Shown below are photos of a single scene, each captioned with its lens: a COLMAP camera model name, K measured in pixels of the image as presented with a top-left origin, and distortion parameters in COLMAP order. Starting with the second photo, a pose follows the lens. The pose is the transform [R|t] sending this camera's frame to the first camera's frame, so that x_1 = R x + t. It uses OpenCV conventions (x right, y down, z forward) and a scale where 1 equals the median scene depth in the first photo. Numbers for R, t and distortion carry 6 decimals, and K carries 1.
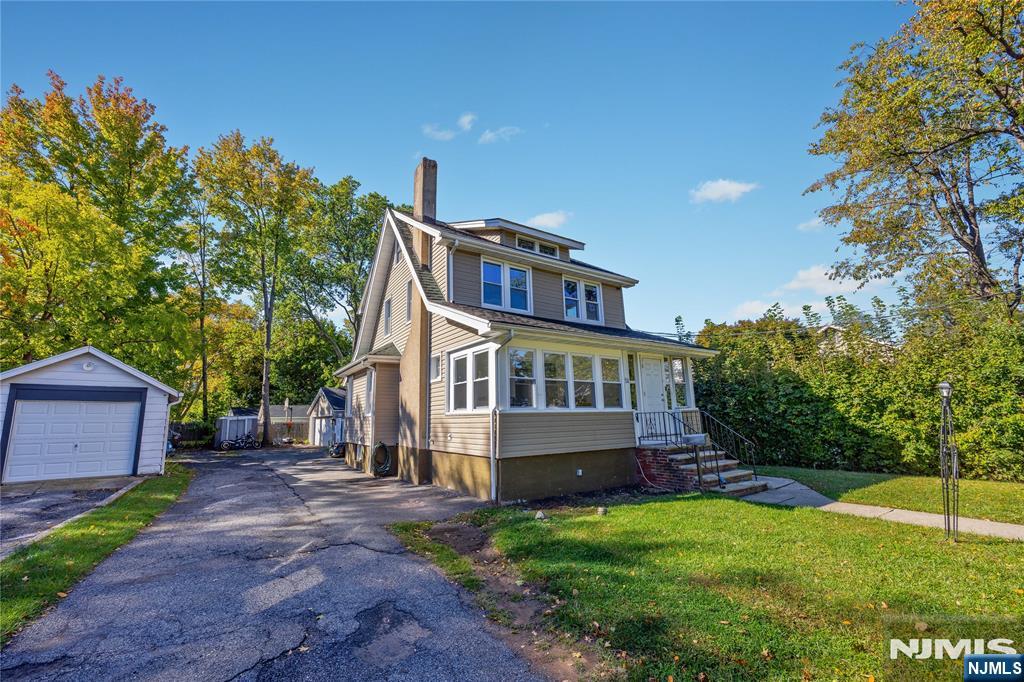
lens RADIAL K [[393.8, 0, 506.7], [0, 393.8, 337.5], [0, 0, 1]] dist [0.002418, 0.000426]
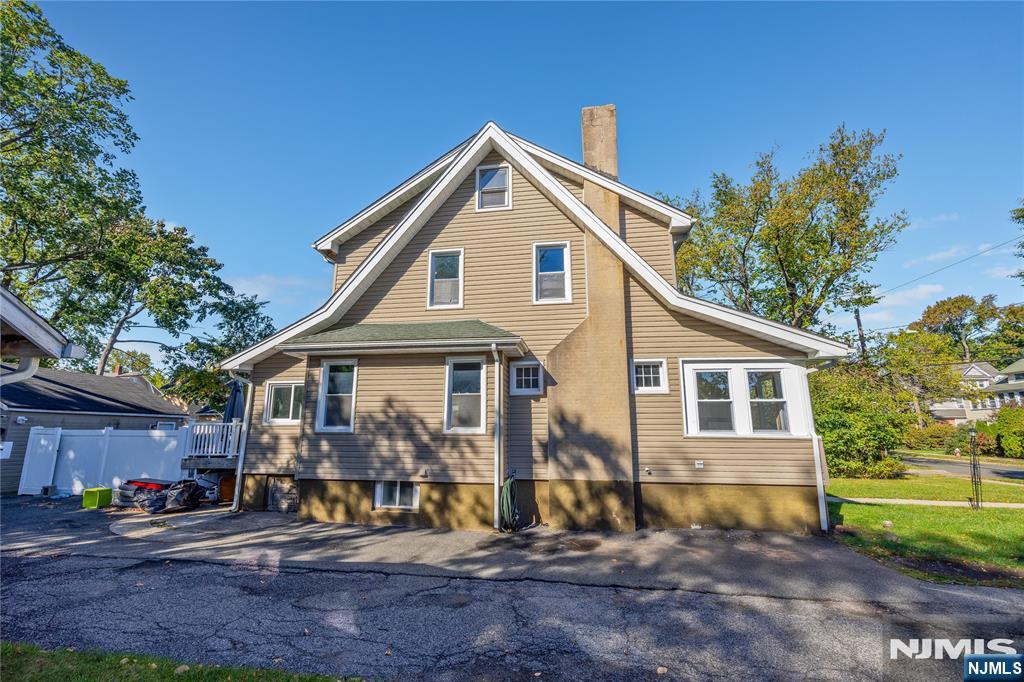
lens RADIAL K [[393.8, 0, 506.7], [0, 393.8, 337.5], [0, 0, 1]] dist [0.002418, 0.000426]
pose [[0.674284, 0.183223, 0.715382, -0.917628], [-0.164630, 0.981648, -0.096247, 0.119542], [-0.719888, -0.052876, 0.692073, 0.640642]]
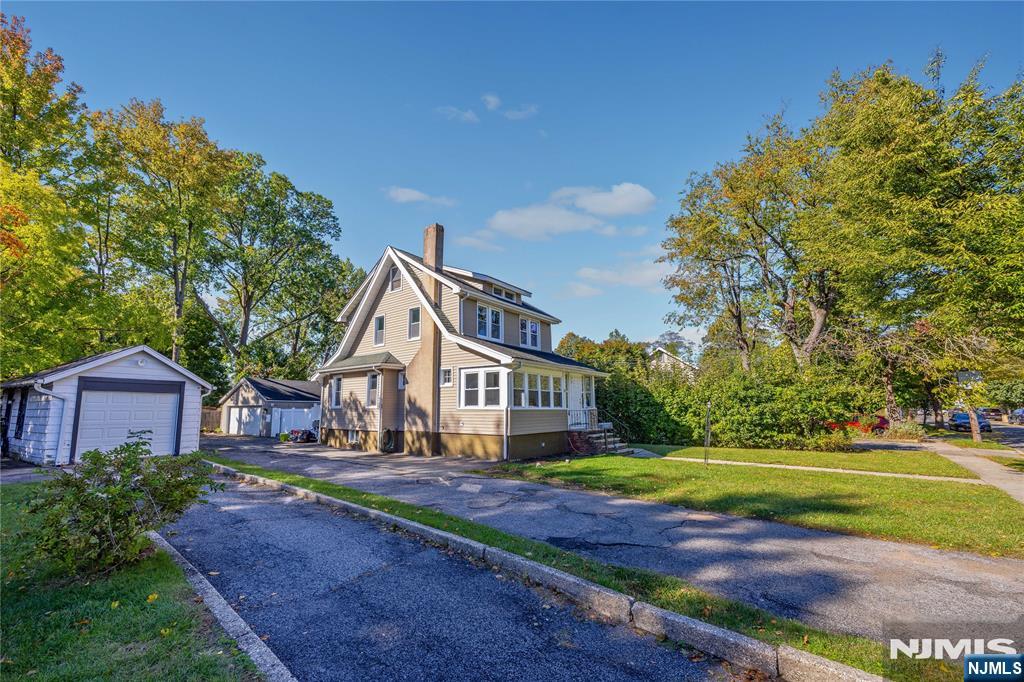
lens RADIAL K [[391.0, 0, 503.2], [0, 391.0, 335.3], [0, 0, 1]] dist [0.017344, 0.000129]
pose [[0.946427, 0.078297, 0.313282, -0.434908], [-0.082645, 0.996579, 0.000602, -0.094759], [-0.312163, -0.026461, 0.949660, -0.439020]]
